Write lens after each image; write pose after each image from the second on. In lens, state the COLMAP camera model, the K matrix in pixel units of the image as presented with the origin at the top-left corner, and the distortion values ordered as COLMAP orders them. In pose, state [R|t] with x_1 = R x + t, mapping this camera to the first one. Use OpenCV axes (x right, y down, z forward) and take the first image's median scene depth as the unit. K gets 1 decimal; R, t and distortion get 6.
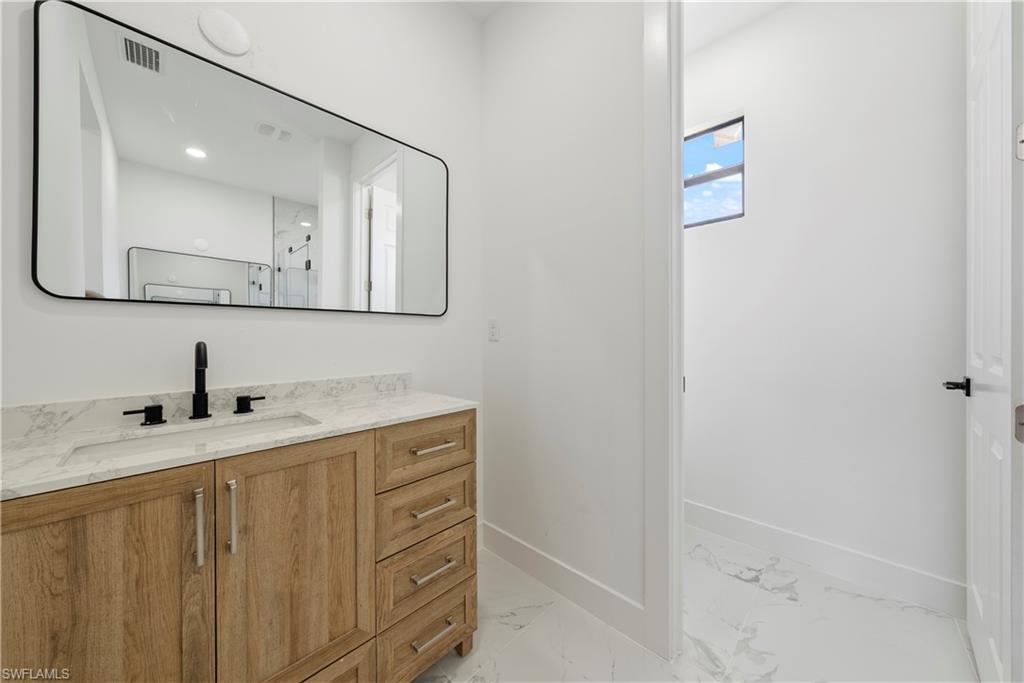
lens RADIAL K [[348.0, 0, 515.2], [0, 348.0, 337.8], [0, 0, 1]] dist [-0.002877, -0.000131]
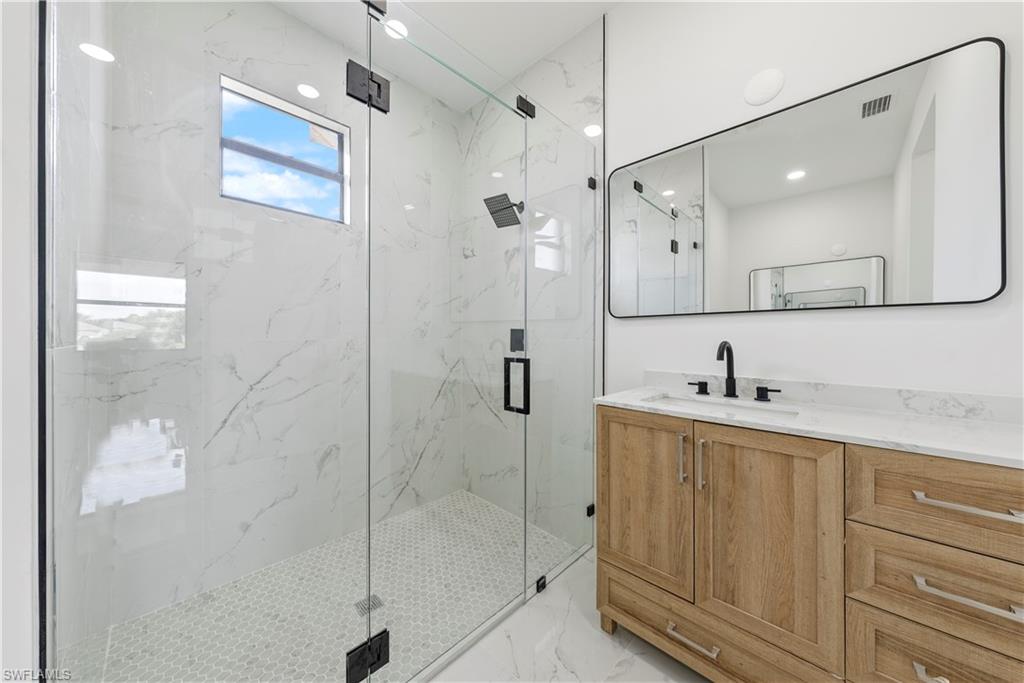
lens RADIAL K [[348.0, 0, 515.4], [0, 348.0, 338.4], [0, 0, 1]] dist [-0.002877, -0.000131]
pose [[-0.023052, 0.001513, -0.999733, 0.441901], [-0.005307, 0.999985, 0.001636, 0.008383], [0.999720, 0.005344, -0.023043, 0.202912]]
